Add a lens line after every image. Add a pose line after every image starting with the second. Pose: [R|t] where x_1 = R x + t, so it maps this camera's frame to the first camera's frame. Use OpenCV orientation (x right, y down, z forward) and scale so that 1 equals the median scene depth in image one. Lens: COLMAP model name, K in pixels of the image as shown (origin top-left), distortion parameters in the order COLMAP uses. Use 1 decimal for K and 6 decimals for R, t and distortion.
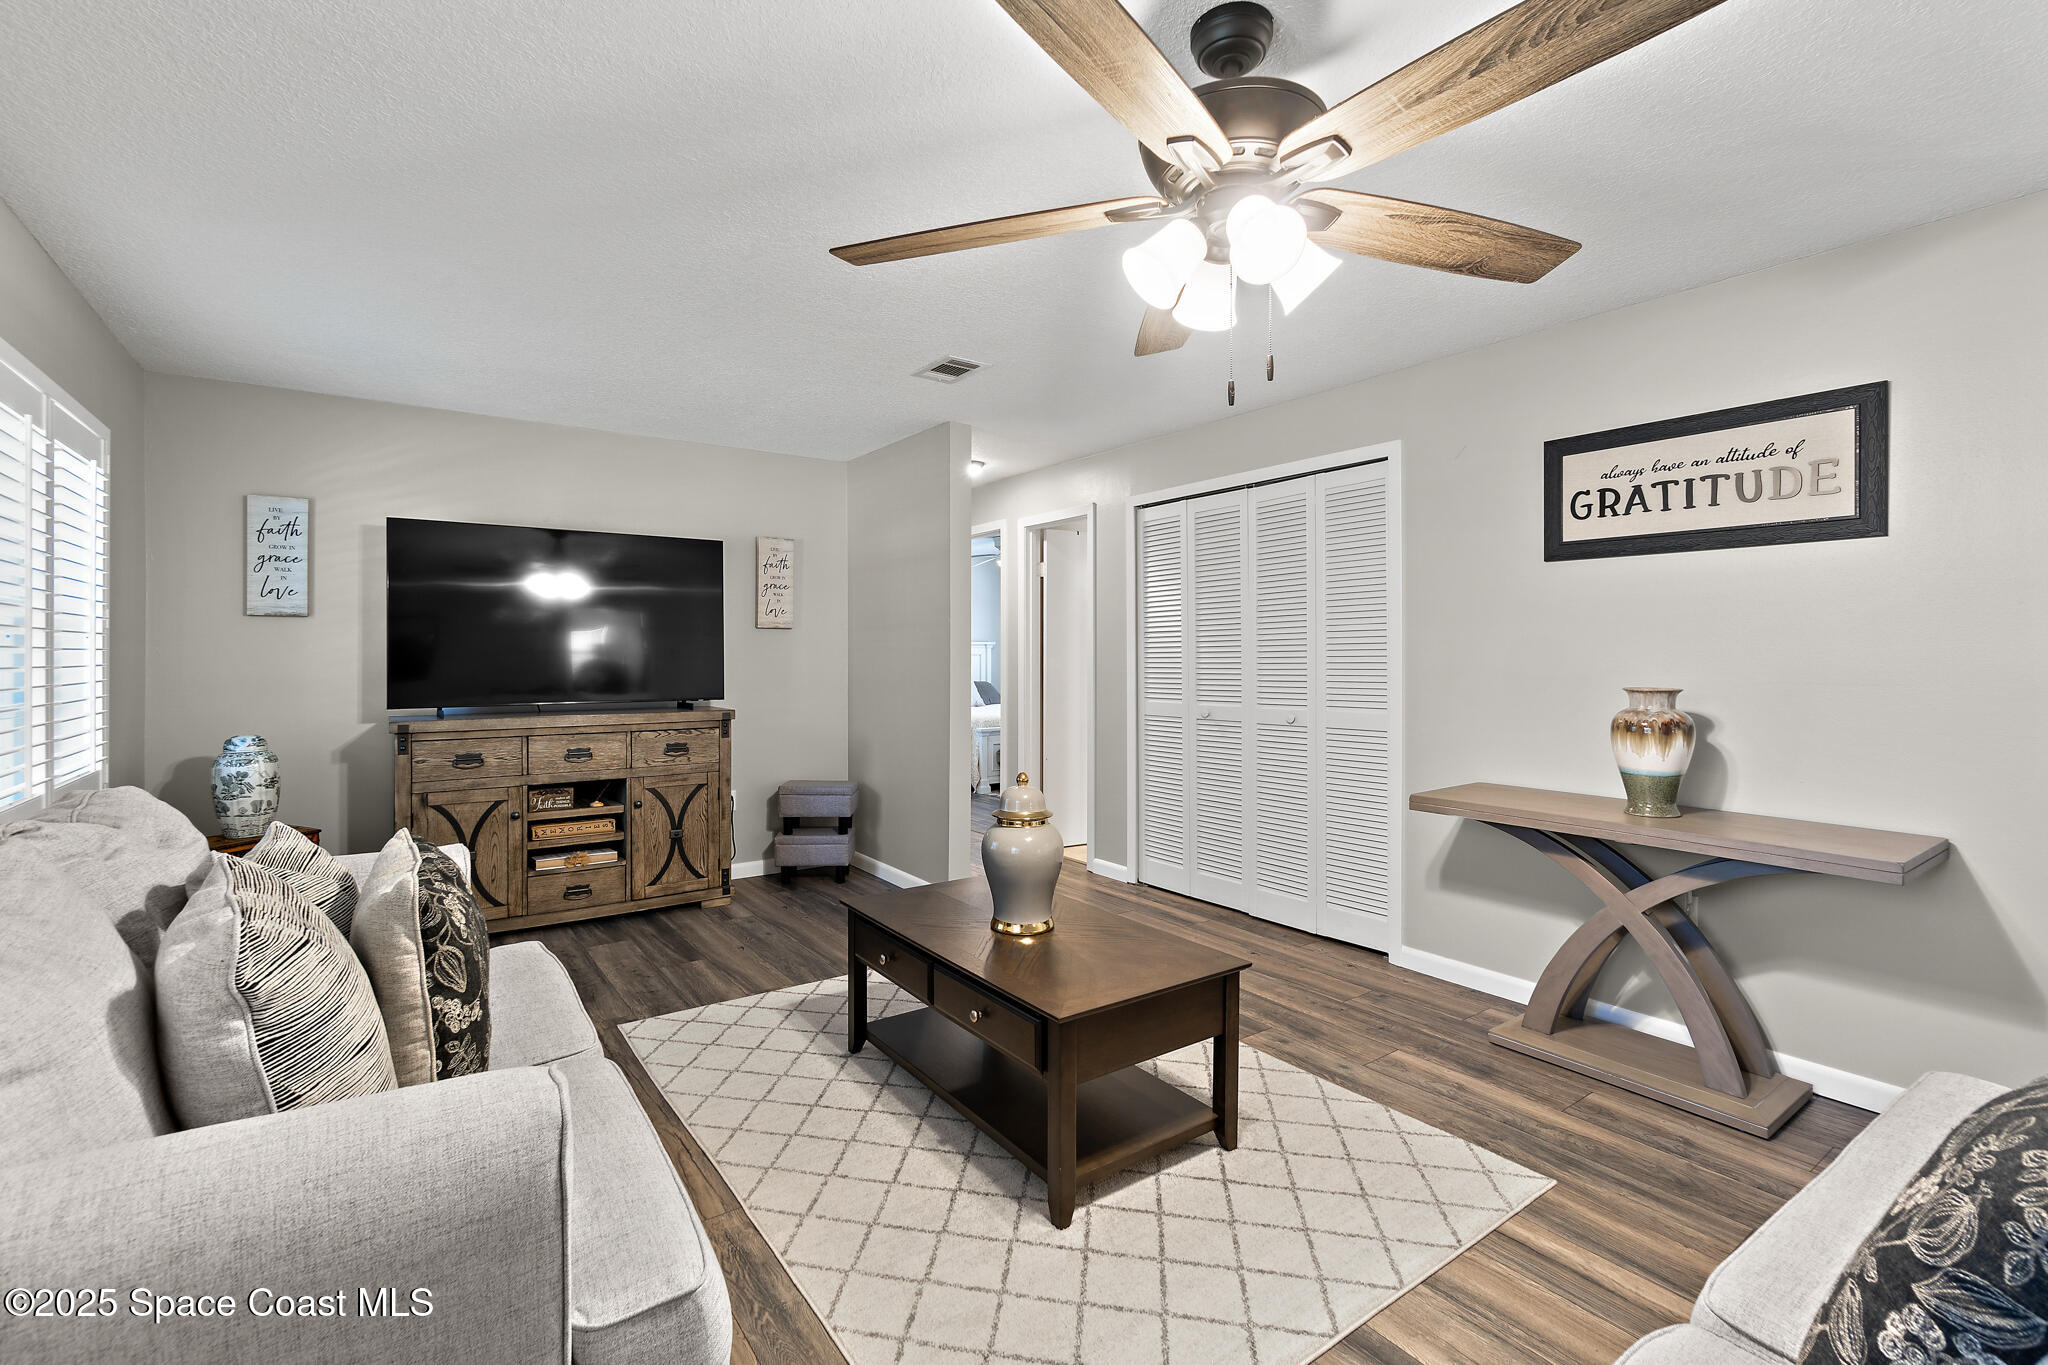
lens RADIAL K [[890.5, 0, 1019.3], [0, 890.5, 670.5], [0, 0, 1]] dist [-0.004765, -0.000159]
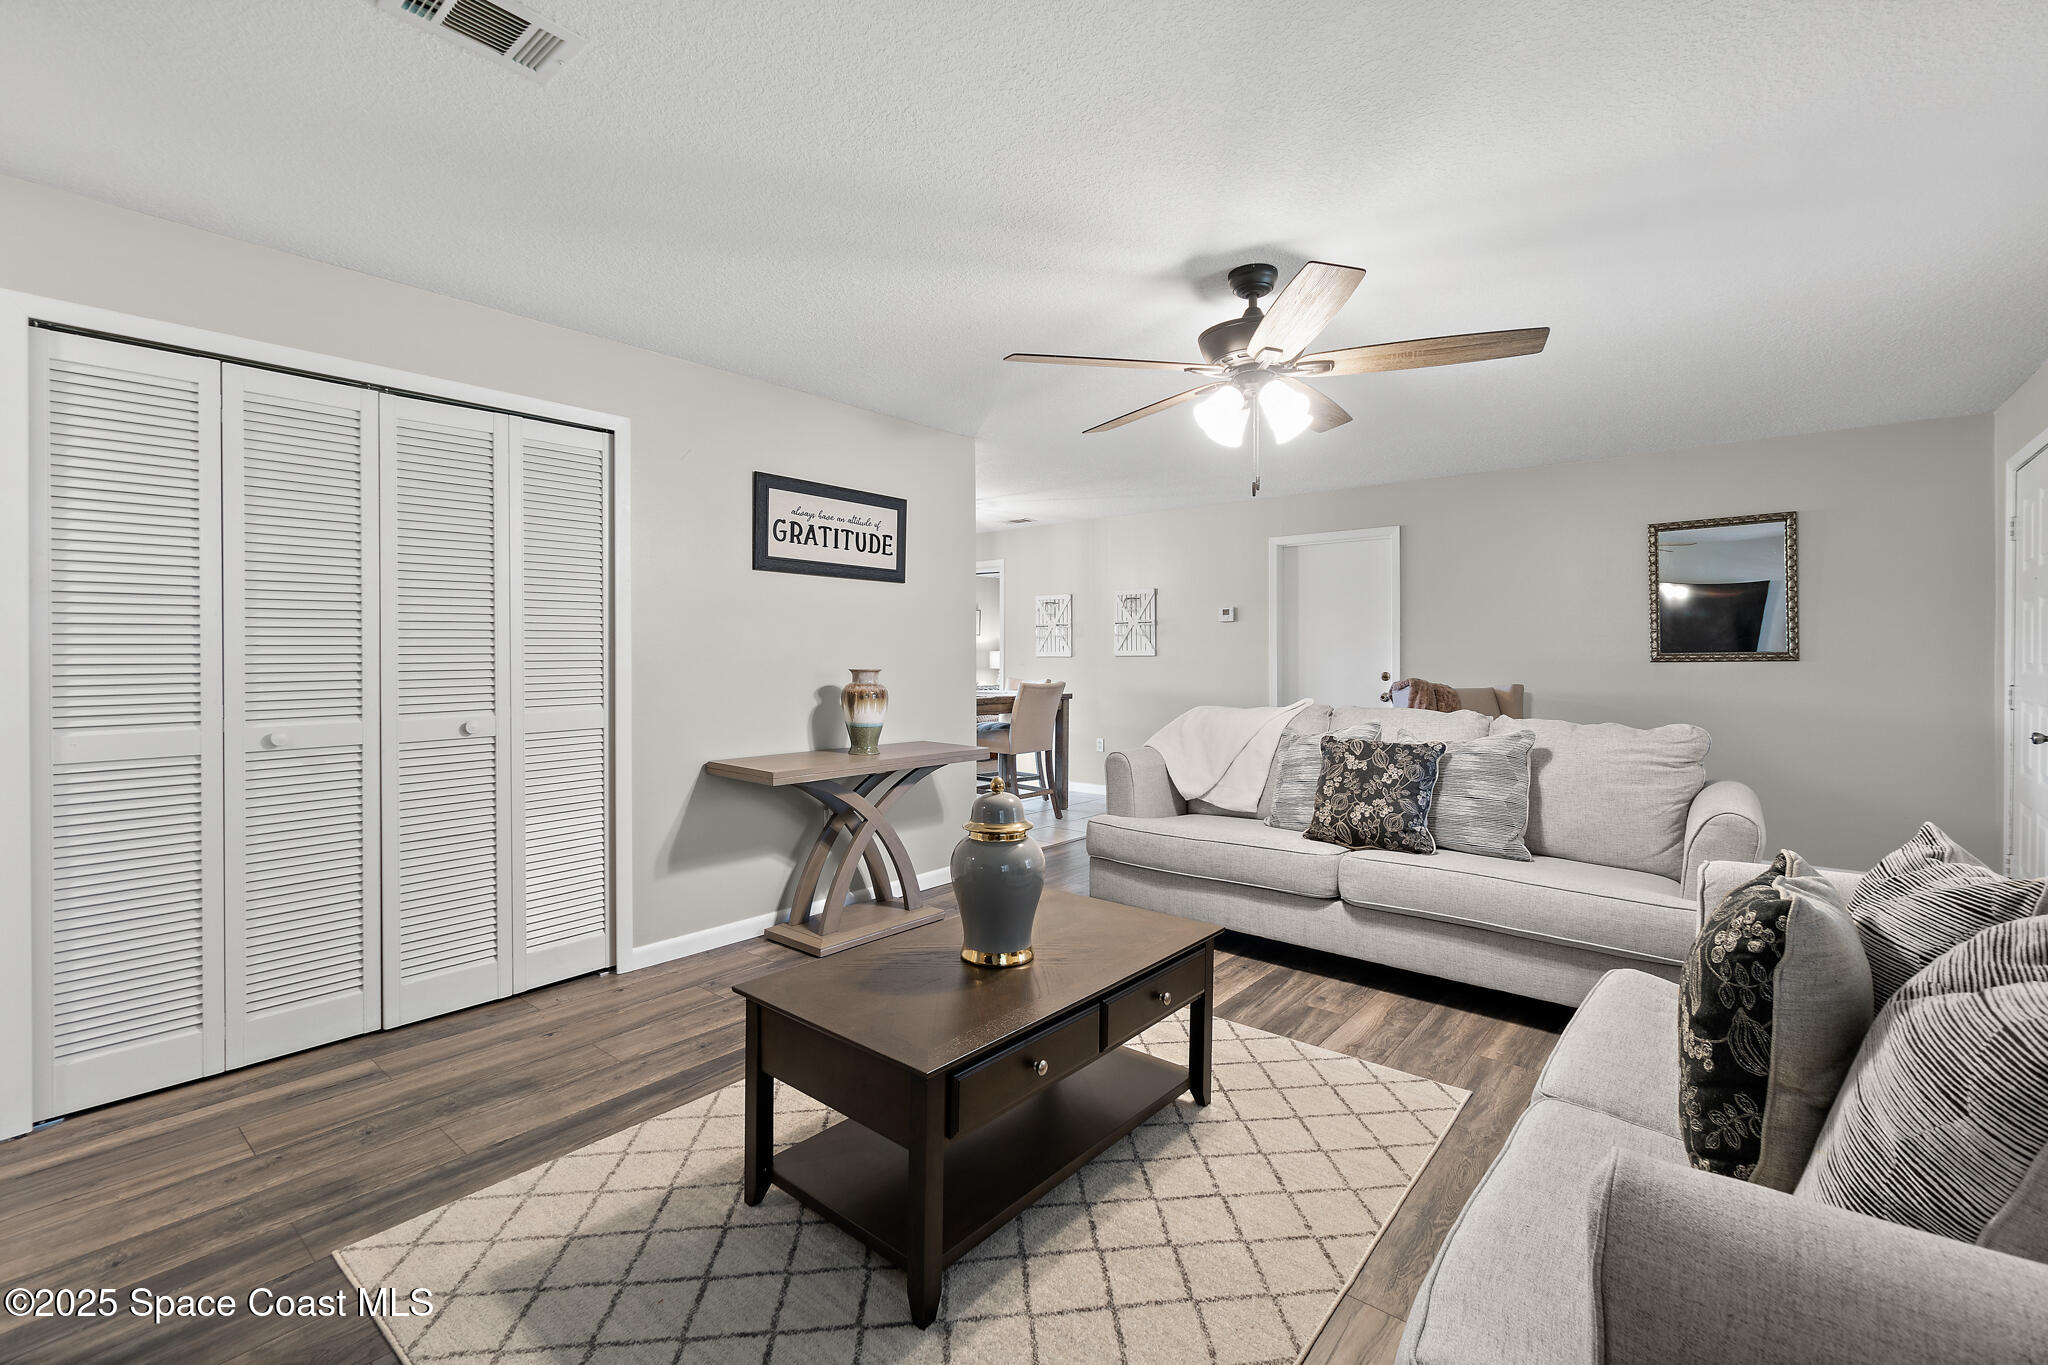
lens RADIAL K [[890.5, 0, 987.0], [0, 890.5, 657.2], [0, 0, 1]] dist [-0.004765, -0.000159]
pose [[-0.224095, -0.001971, 0.974565, -0.704471], [0.013116, 0.999901, 0.005038, -0.003862], [-0.974479, 0.013911, -0.224047, 1.010895]]
